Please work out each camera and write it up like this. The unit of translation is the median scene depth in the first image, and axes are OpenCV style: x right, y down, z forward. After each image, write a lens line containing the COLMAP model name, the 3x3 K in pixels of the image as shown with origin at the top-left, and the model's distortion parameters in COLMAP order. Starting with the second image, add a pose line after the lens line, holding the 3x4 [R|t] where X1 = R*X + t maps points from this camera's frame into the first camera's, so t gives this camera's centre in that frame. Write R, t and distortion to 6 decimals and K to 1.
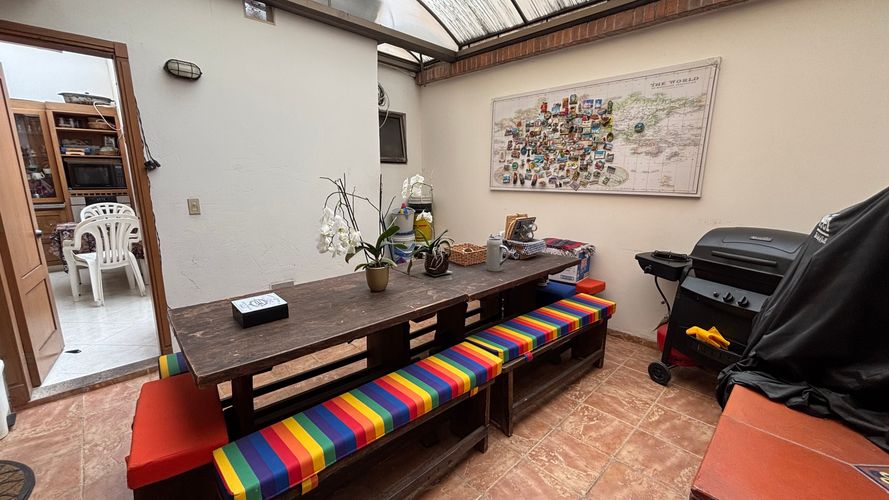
lens RADIAL K [[359.5, 0, 446.0], [0, 359.5, 252.7], [0, 0, 1]] dist [-0.000833, -0.000330]
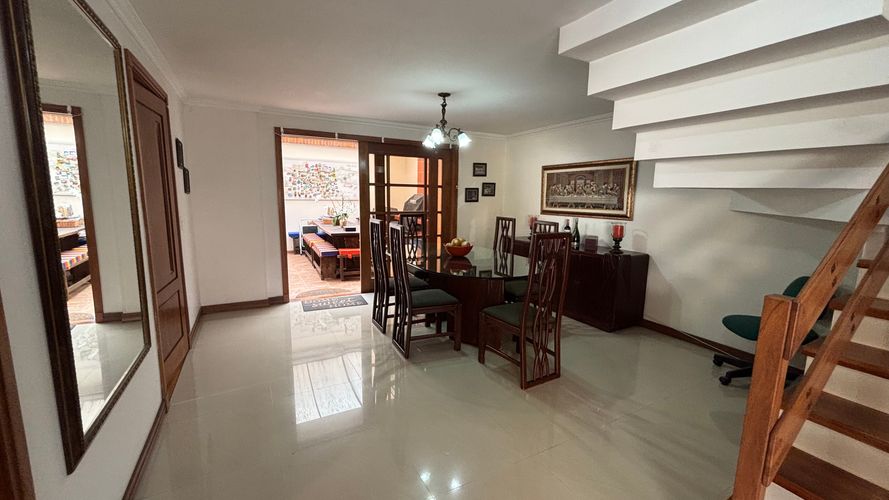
lens RADIAL K [[359.5, 0, 444.4], [0, 359.5, 250.9], [0, 0, 1]] dist [-0.000833, -0.000330]
pose [[0.295646, -0.154830, 0.942667, -1.893274], [0.175836, 0.978738, 0.105608, 0.074055], [-0.938976, 0.134532, 0.316585, -0.595347]]
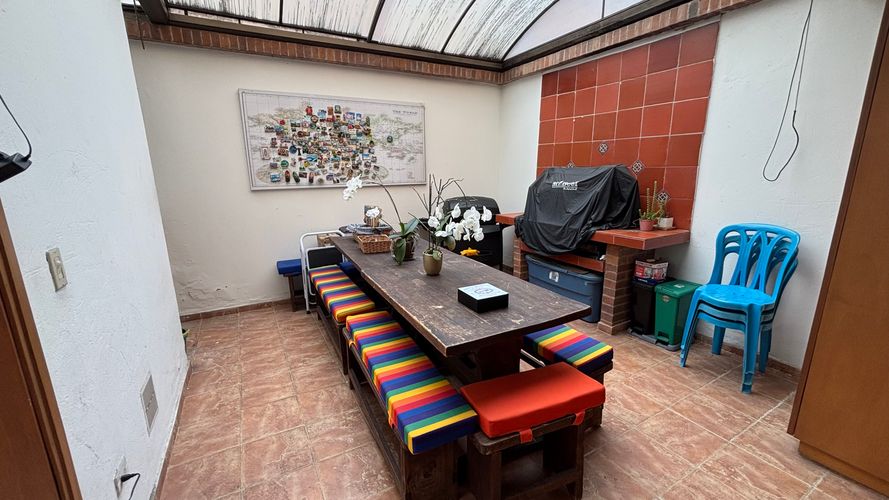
lens RADIAL K [[359.5, 0, 440.8], [0, 359.5, 251.7], [0, 0, 1]] dist [-0.000833, -0.000330]
pose [[0.297470, -0.226137, 0.927563, -0.730600], [0.207068, 0.963700, 0.168541, -0.094901], [-0.932006, 0.141933, 0.333497, 0.330471]]
